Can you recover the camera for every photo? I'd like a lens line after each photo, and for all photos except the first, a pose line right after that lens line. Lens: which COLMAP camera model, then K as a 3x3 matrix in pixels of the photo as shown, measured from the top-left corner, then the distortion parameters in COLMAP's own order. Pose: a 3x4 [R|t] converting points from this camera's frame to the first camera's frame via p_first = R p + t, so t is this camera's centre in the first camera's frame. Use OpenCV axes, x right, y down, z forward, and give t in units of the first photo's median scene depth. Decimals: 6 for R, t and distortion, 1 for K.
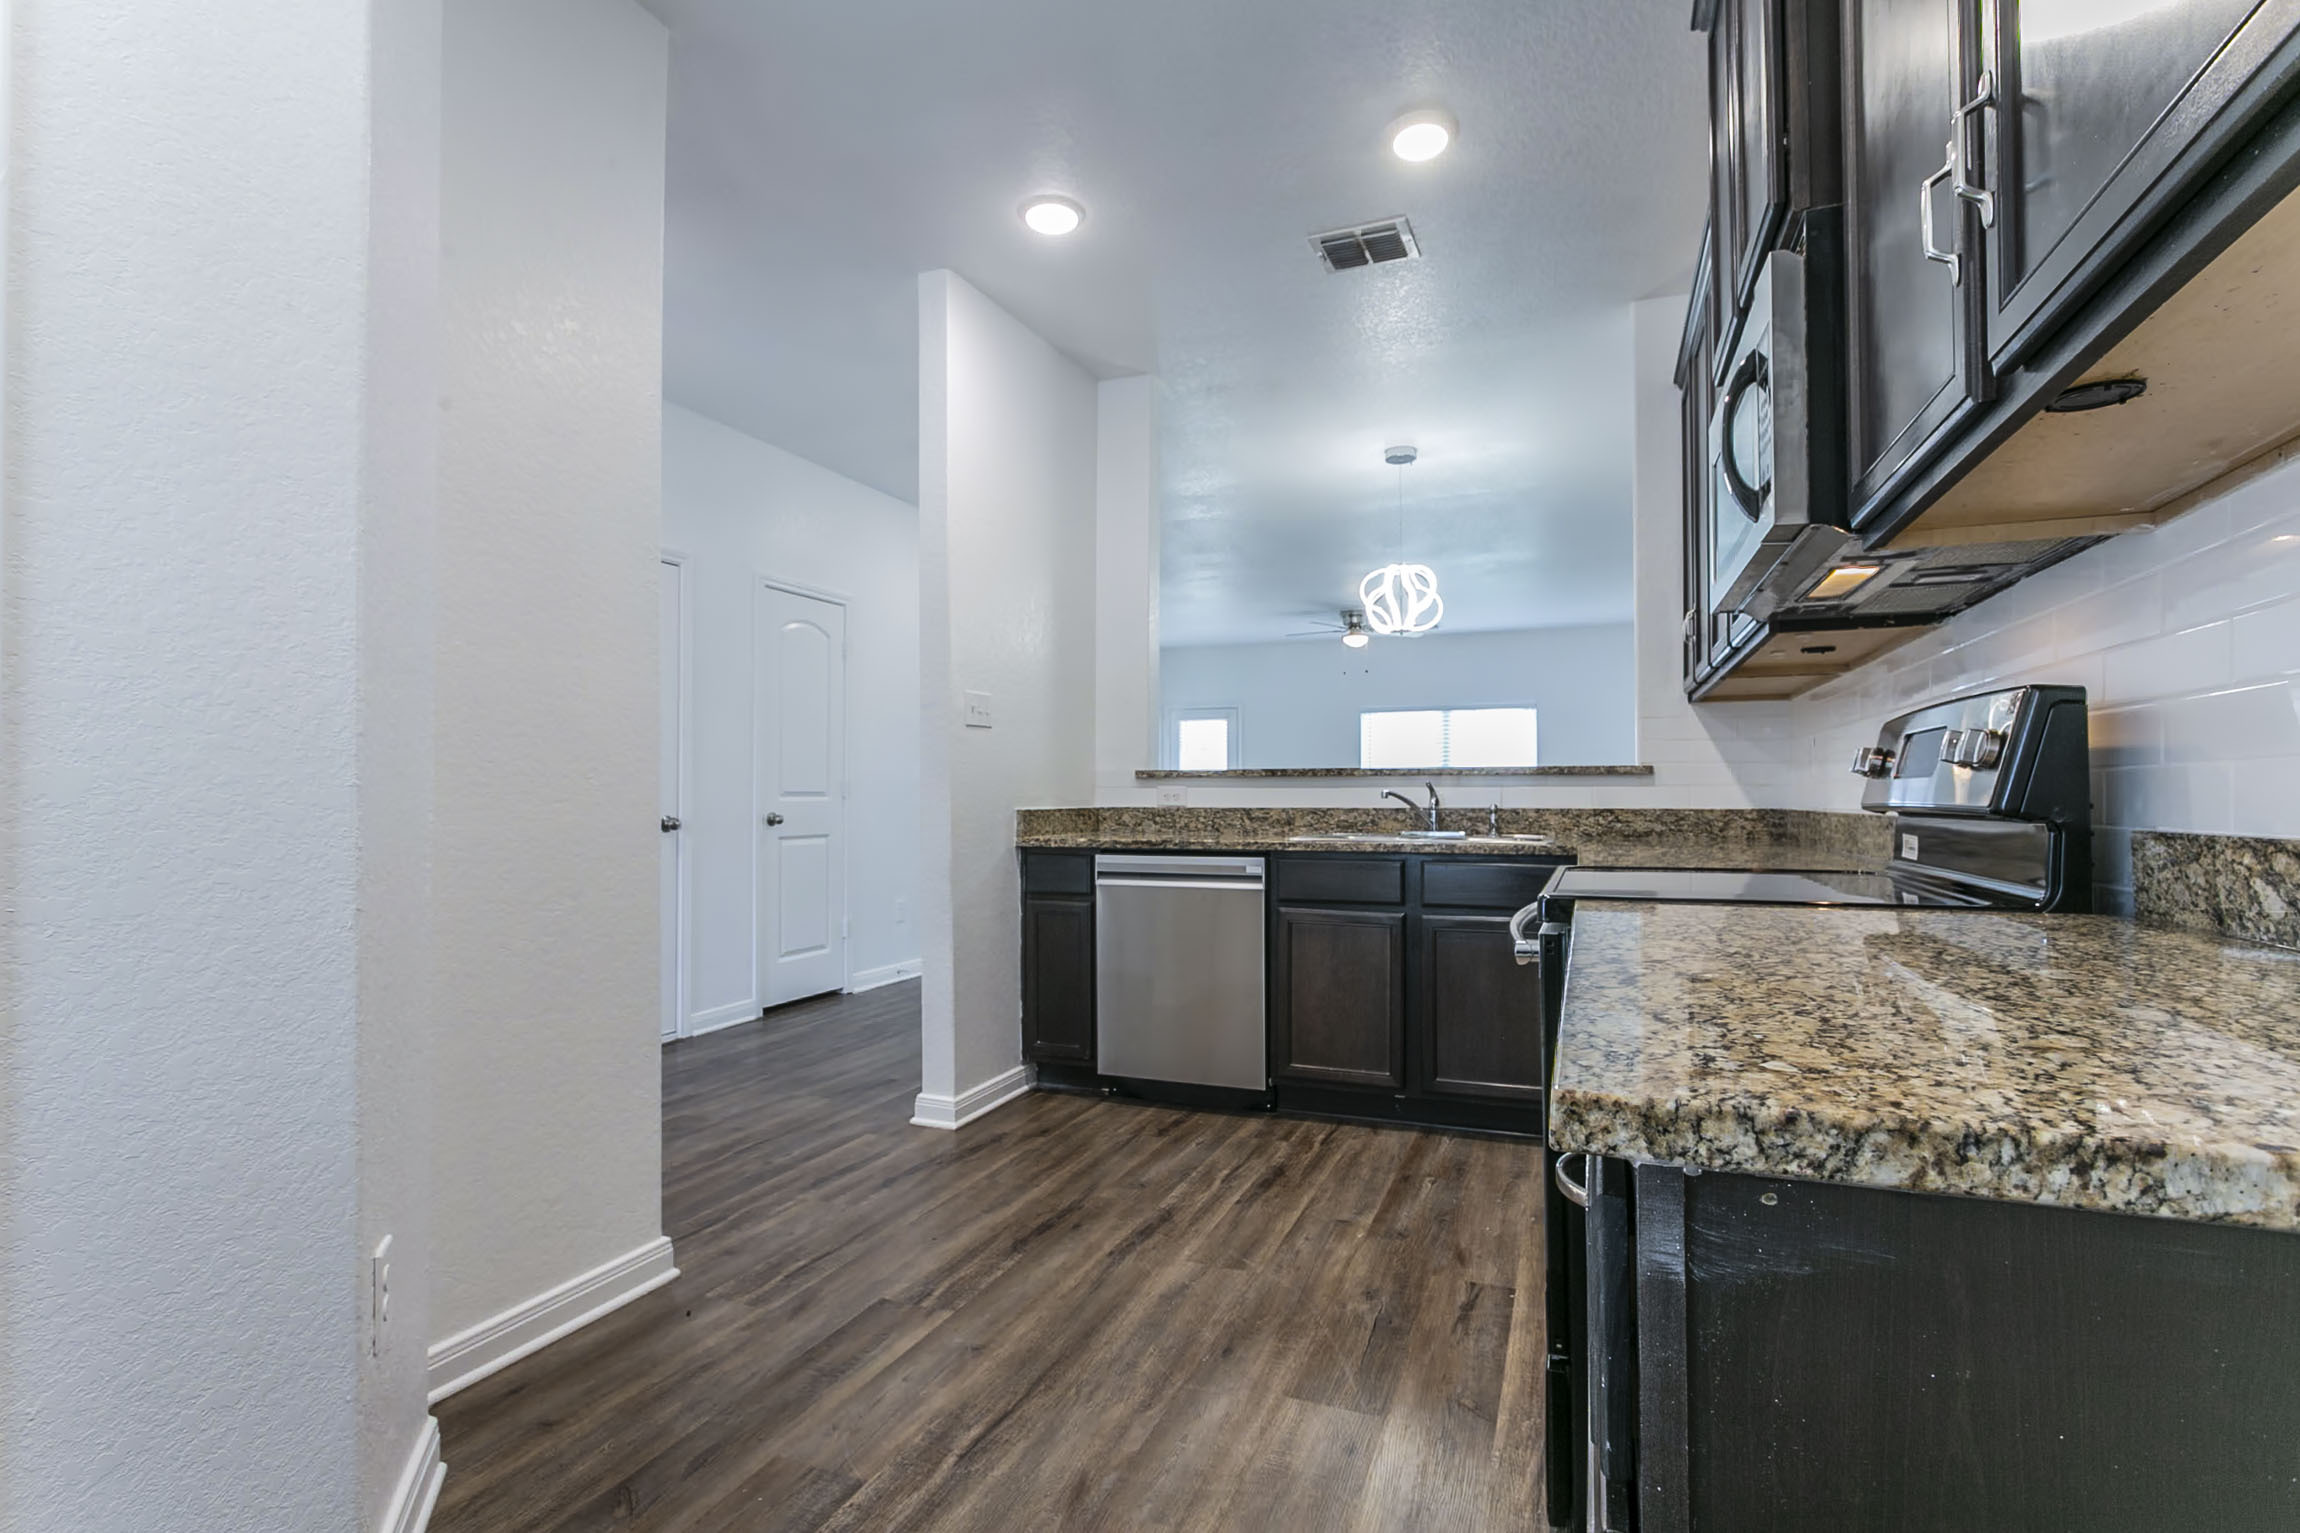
lens RADIAL K [[1114.2, 0, 1142.3], [0, 1114.2, 786.1], [0, 0, 1]] dist [-0.000122, 0.002998]
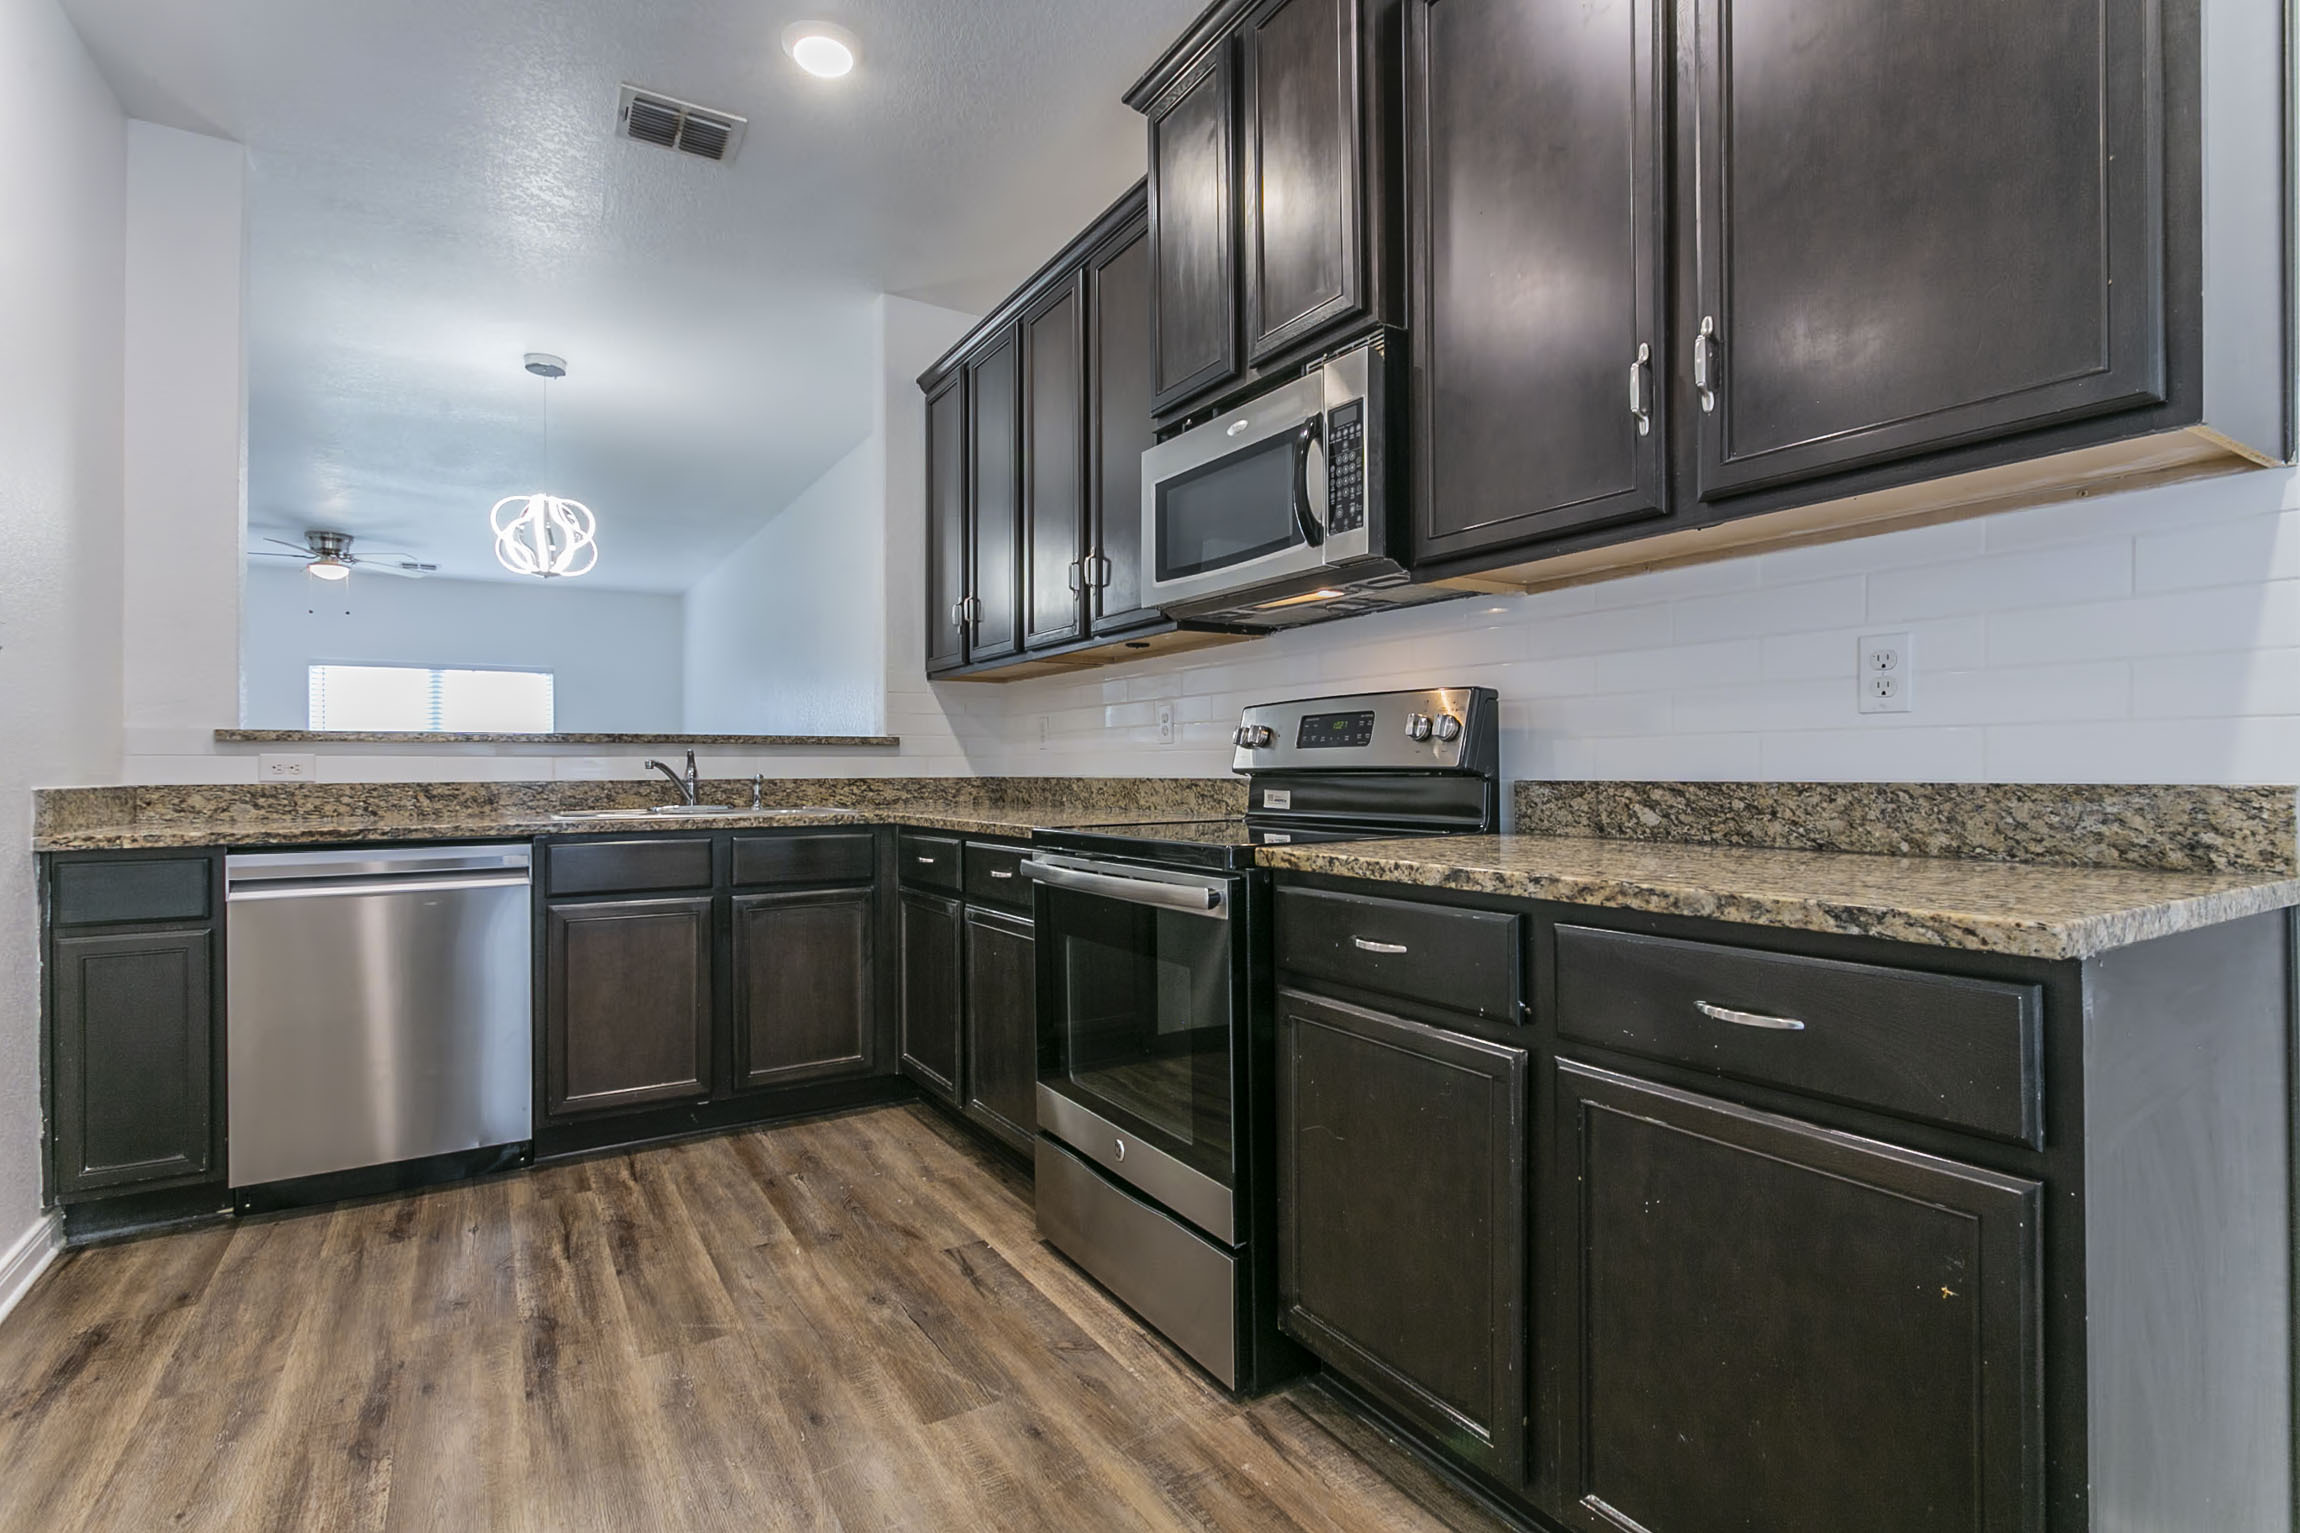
lens RADIAL K [[1114.2, 0, 1177.9], [0, 1114.2, 769.3], [0, 0, 1]] dist [-0.000122, 0.002998]
pose [[0.579046, -0.002404, 0.815292, -0.287369], [-0.002781, 0.999984, 0.004924, 0.006690], [-0.815290, -0.005119, 0.579030, 0.184180]]
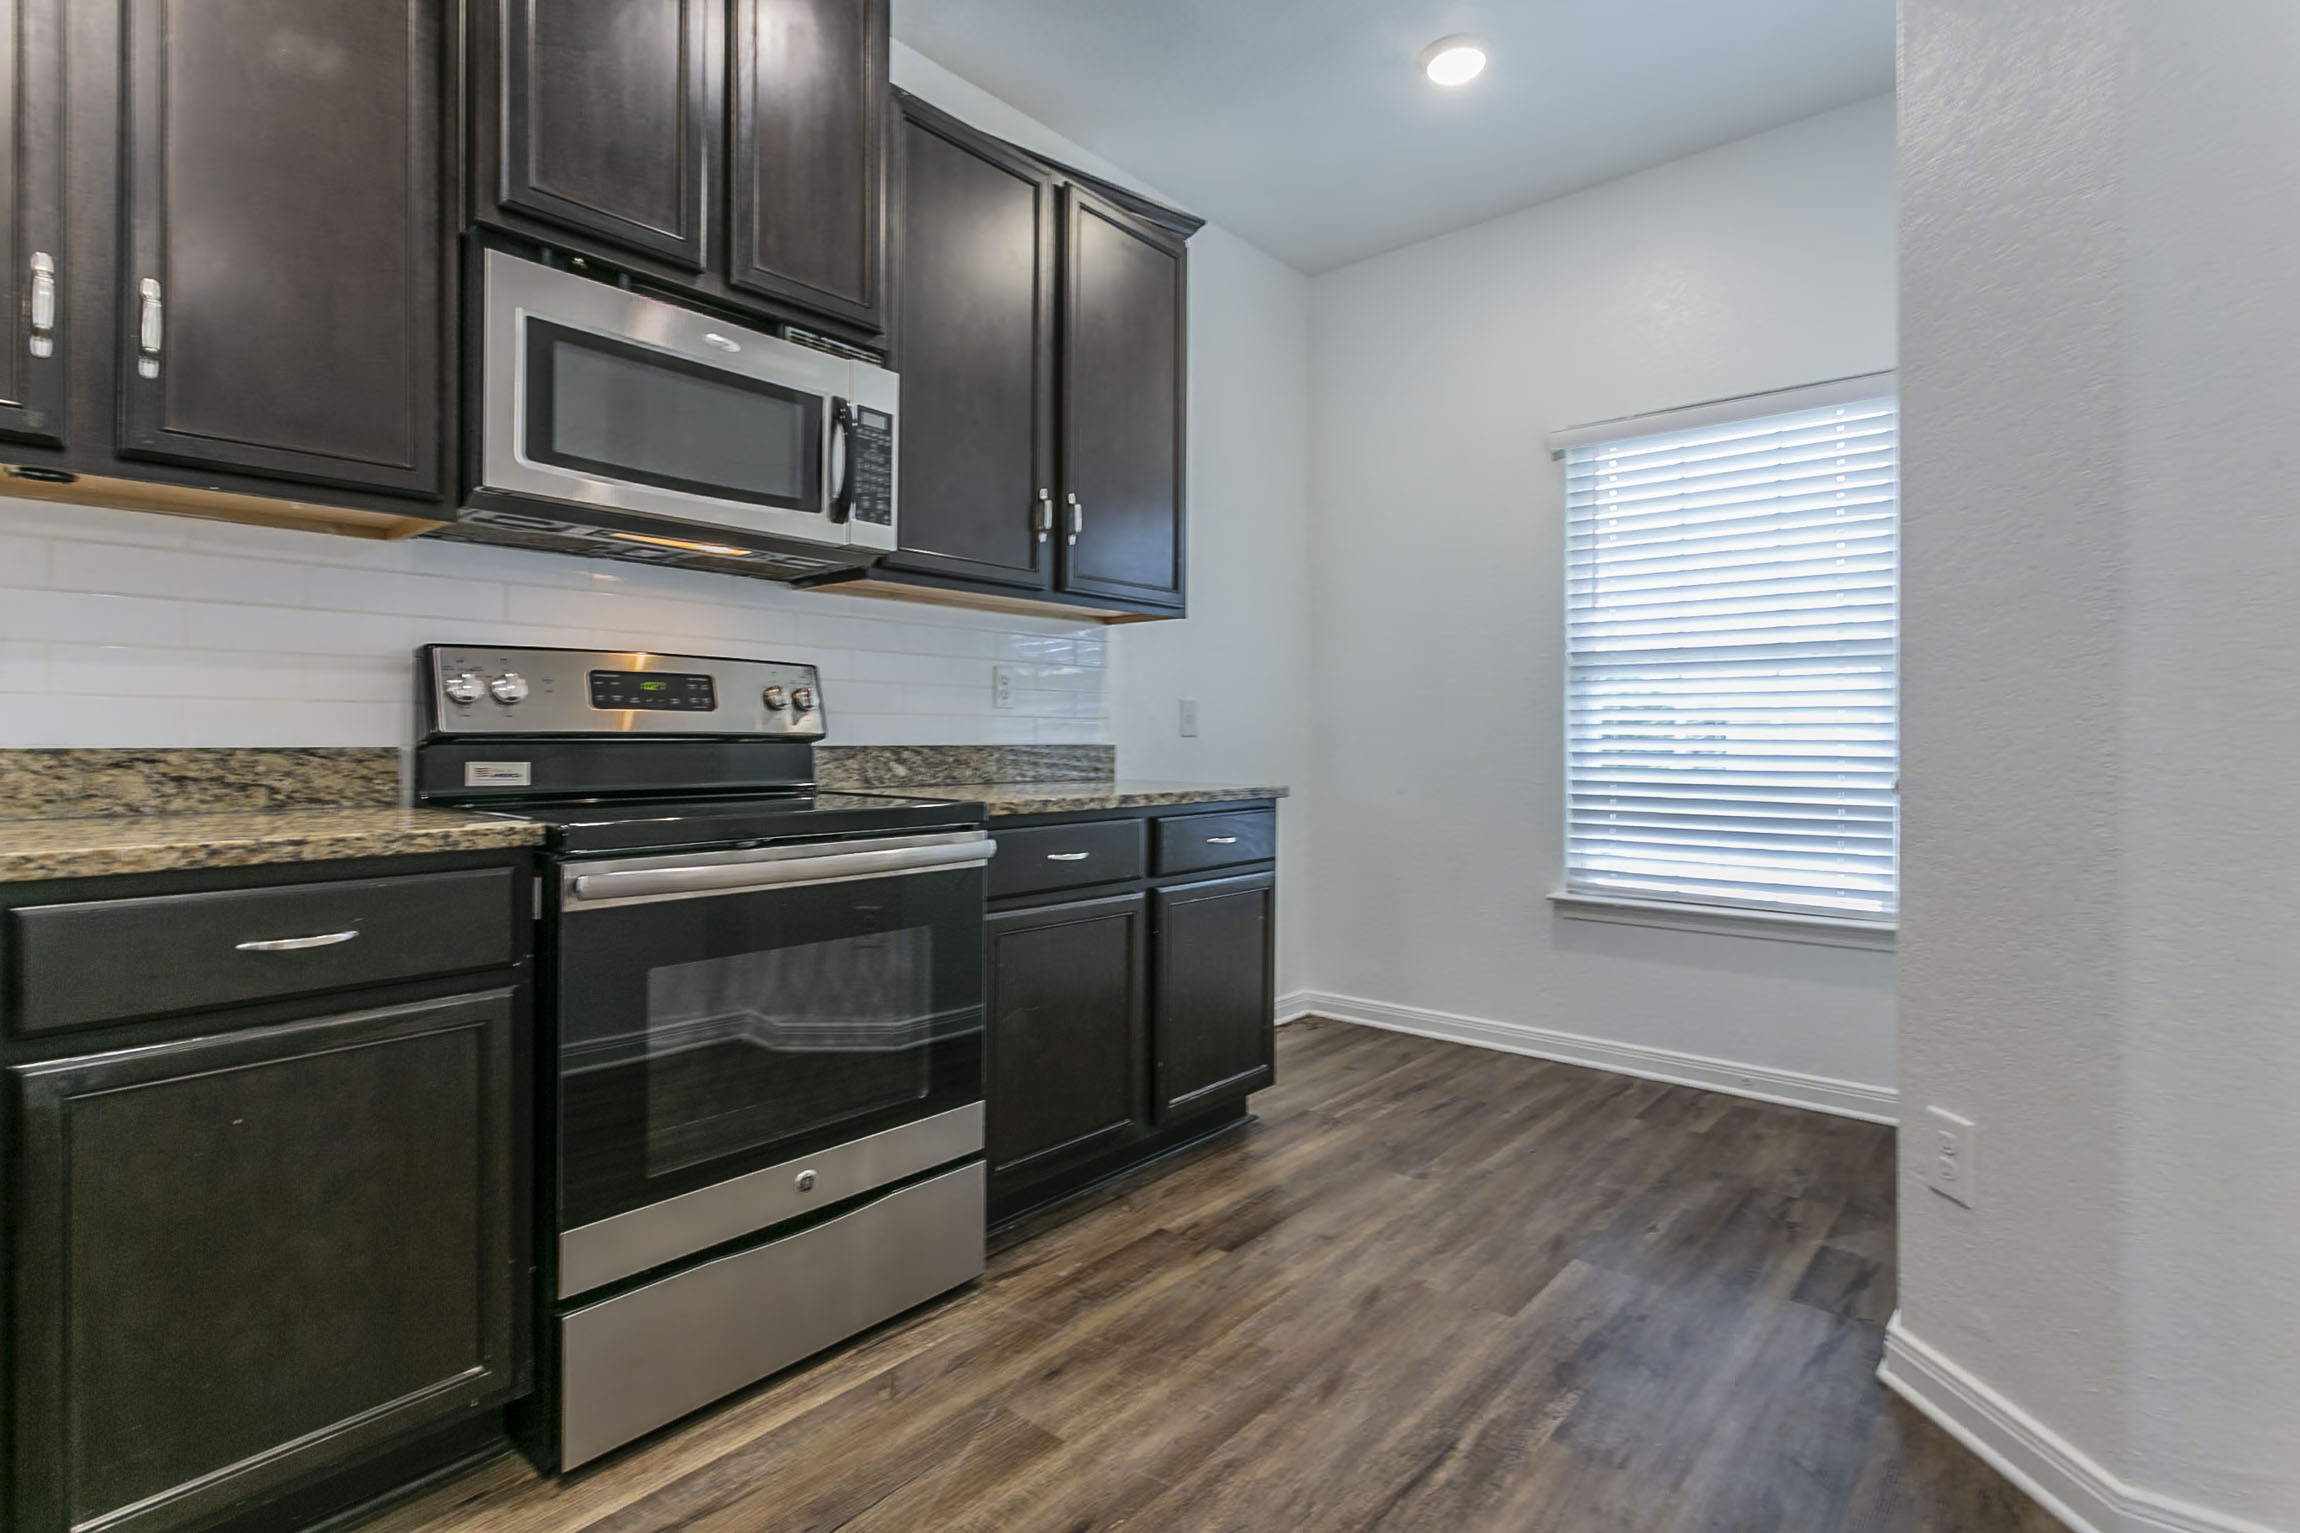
lens RADIAL K [[1114.2, 0, 1149.3], [0, 1114.2, 736.5], [0, 0, 1]] dist [-0.000122, 0.002998]
pose [[-0.949432, -0.002196, 0.313966, -0.113783], [-0.005845, 0.999926, -0.010682, 0.016081], [-0.313919, -0.011977, -0.949374, 1.047837]]
